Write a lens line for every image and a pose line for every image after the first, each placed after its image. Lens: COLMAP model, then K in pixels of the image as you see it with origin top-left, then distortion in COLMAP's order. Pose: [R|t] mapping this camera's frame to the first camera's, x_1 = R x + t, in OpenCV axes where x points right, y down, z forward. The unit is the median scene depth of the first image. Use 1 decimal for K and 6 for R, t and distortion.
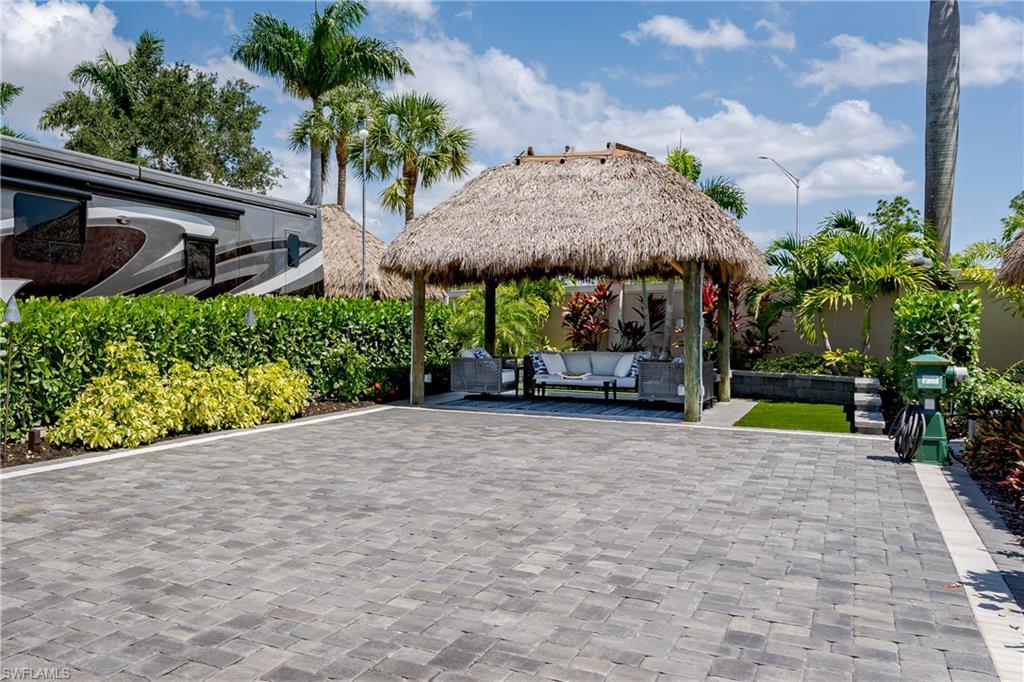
lens RADIAL K [[910.8, 0, 263.0], [0, 910.8, 325.3], [0, 0, 1]] dist [-0.001835, 0.001932]
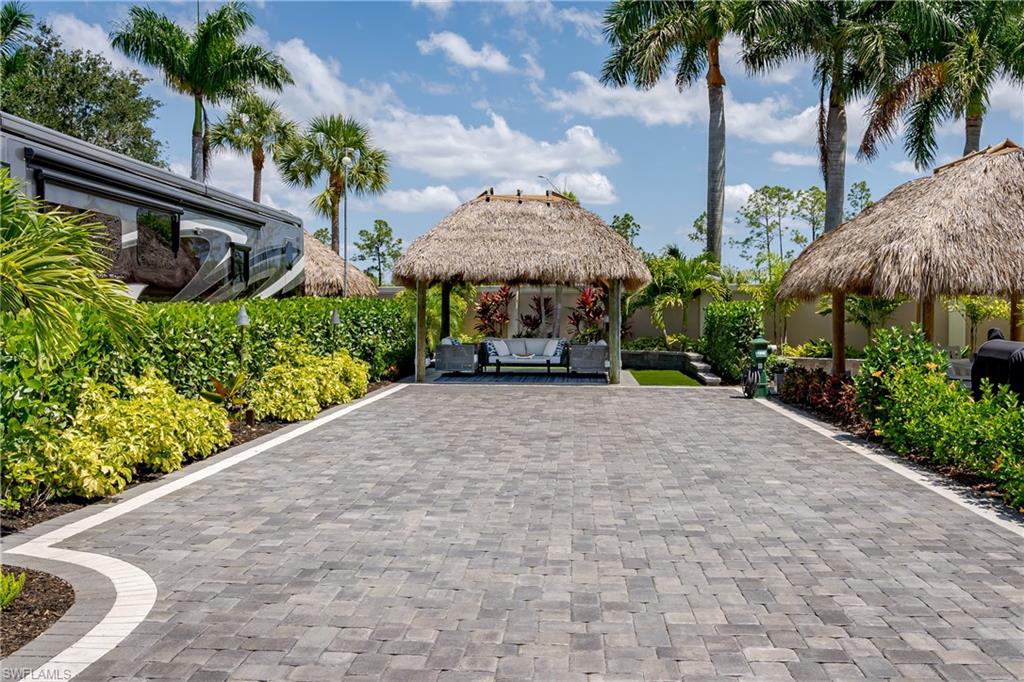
lens RADIAL K [[887.8, 0, 560.9], [0, 887.8, 317.3], [0, 0, 1]] dist [-0.012635, 0.003727]
pose [[0.847063, -0.004499, 0.531473, -0.332695], [0.000039, 0.999965, 0.008402, -0.015434], [-0.531492, -0.007096, 0.847033, -0.177275]]
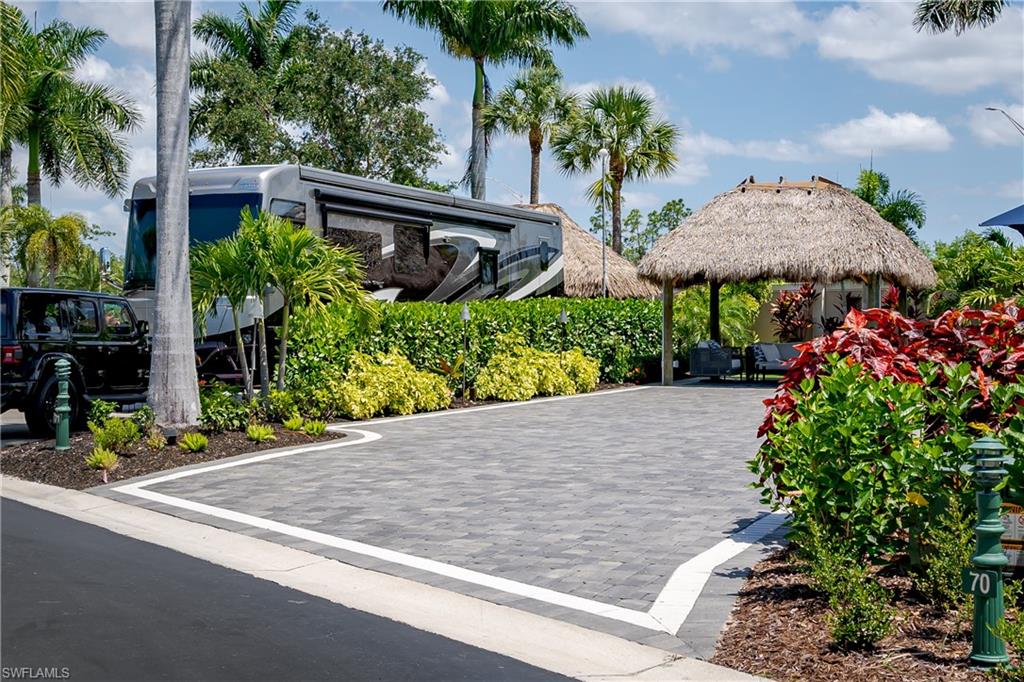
lens RADIAL K [[1467.5, 0, 469.4], [0, 1467.5, 288.7], [0, 0, 1]] dist [0.018622, -0.009072]
pose [[0.990218, -0.003455, 0.139484, -0.375545], [0.007032, 0.999659, -0.025158, 0.003861], [-0.139350, 0.025893, 0.989905, -0.942155]]
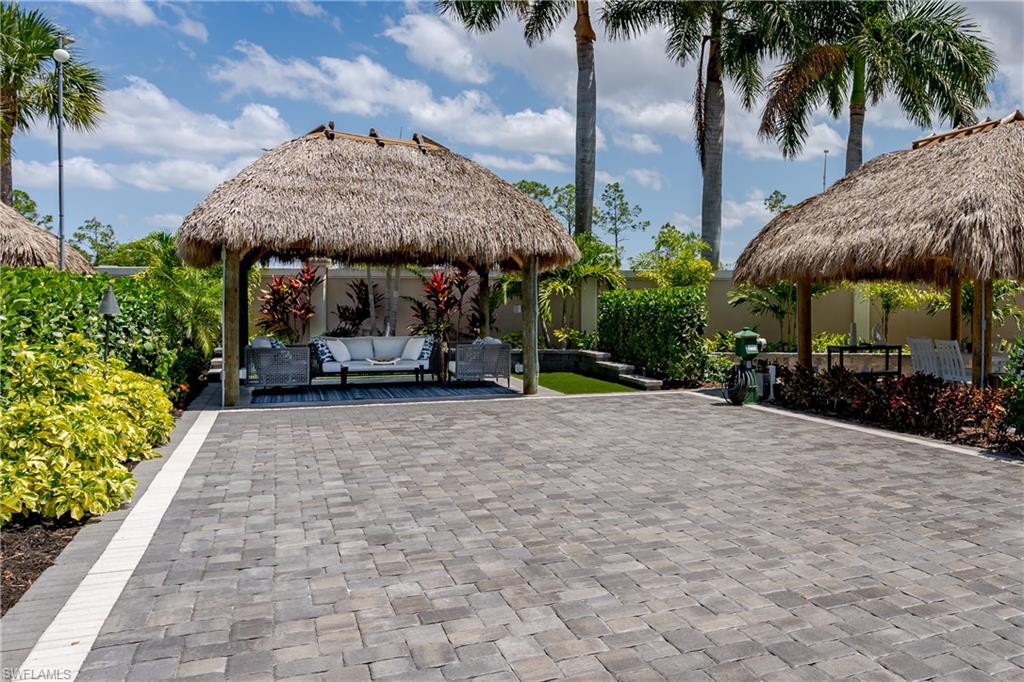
lens RADIAL K [[847.1, 0, 740.7], [0, 847.1, 323.0], [0, 0, 1]] dist [-0.000918, -0.001608]
pose [[0.472364, -0.017025, 0.881239, -0.294497], [0.000383, 0.999817, 0.019110, -0.004234], [-0.881403, -0.008690, 0.472284, 0.217704]]
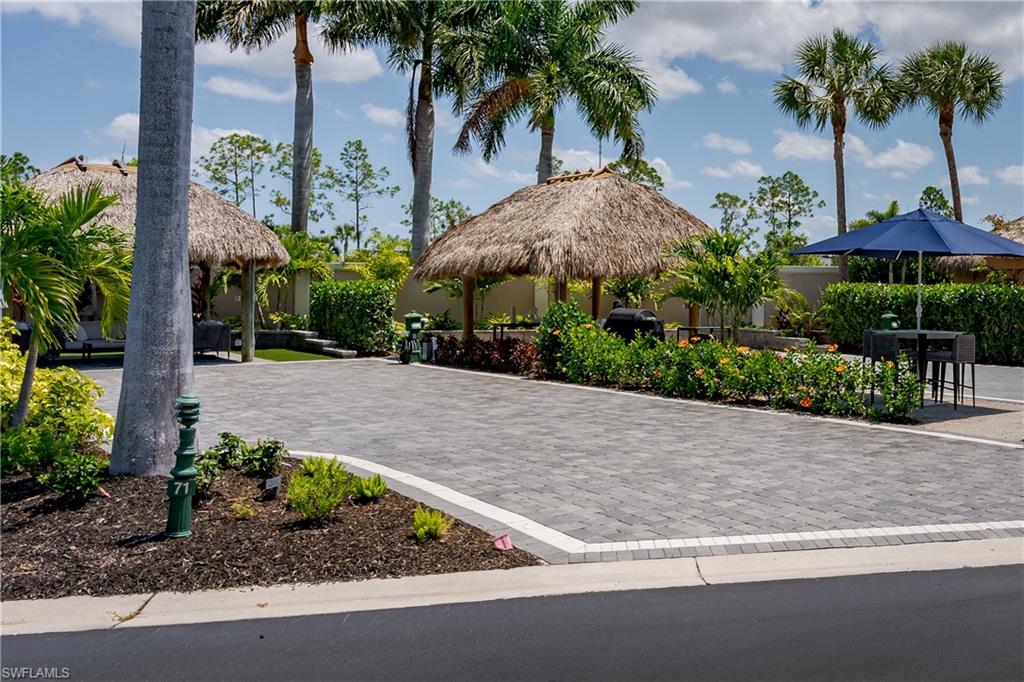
lens RADIAL K [[1047.5, 0, 821.9], [0, 1047.5, 258.5], [0, 0, 1]] dist [-0.007041, 0.006041]
pose [[0.227238, 0.021970, 0.973591, -0.881400], [0.002675, 0.999728, -0.023184, -0.022233], [-0.973836, 0.007872, 0.227117, -0.301847]]
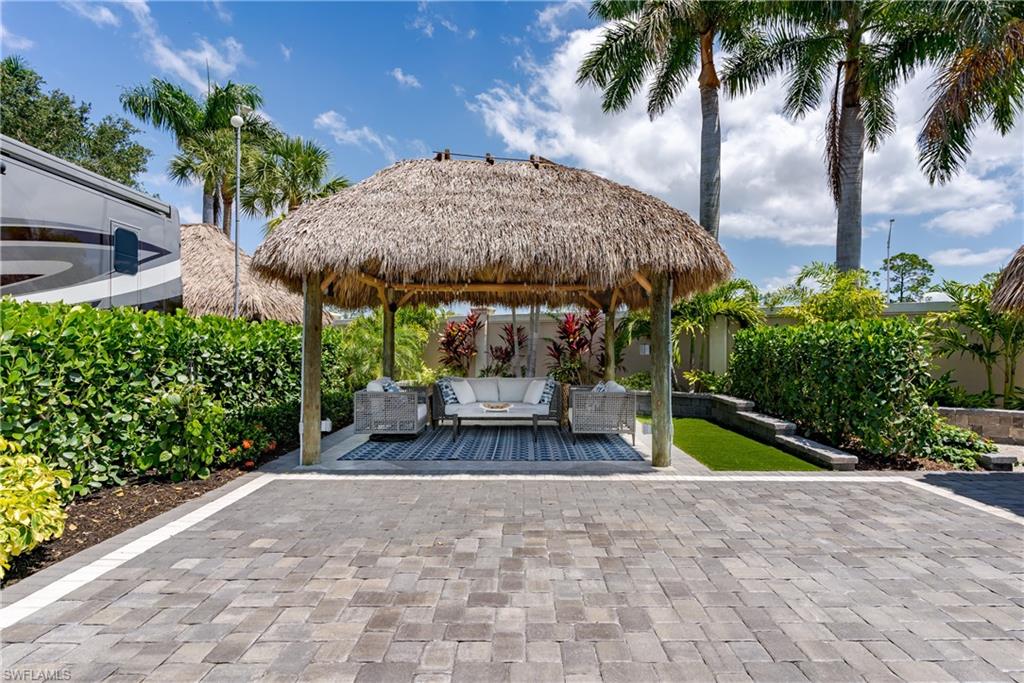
lens RADIAL K [[504.7, 0, 530.6], [0, 504.7, 342.8], [0, 0, 1]] dist [0.001529, 0.000010]
pose [[0.824808, 0.002969, 0.565405, 0.087501], [0.001938, 0.999965, -0.008079, -0.004599], [-0.565410, 0.007759, 0.824774, 0.574259]]
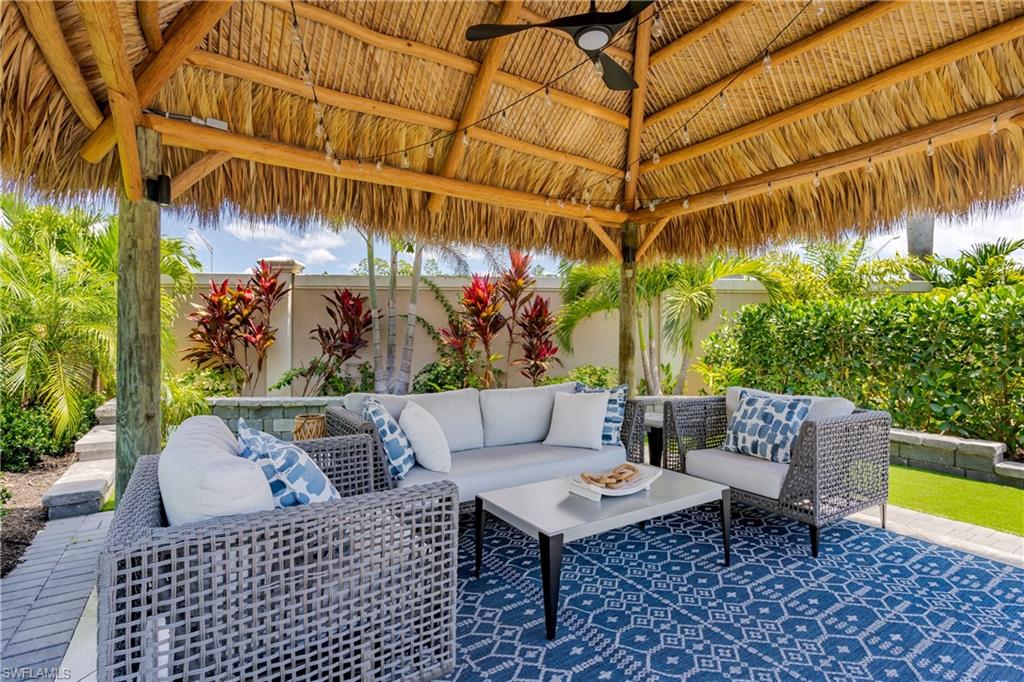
lens RADIAL K [[485.4, 0, 512.0], [0, 485.4, 341.0], [0, 0, 1]] dist [-0.002563, -0.000249]
pose [[0.402935, 0.000468, 0.915229, 0.178840], [0.002853, 0.999994, -0.001767, 0.007816], [-0.915224, 0.003323, 0.402931, 0.974967]]
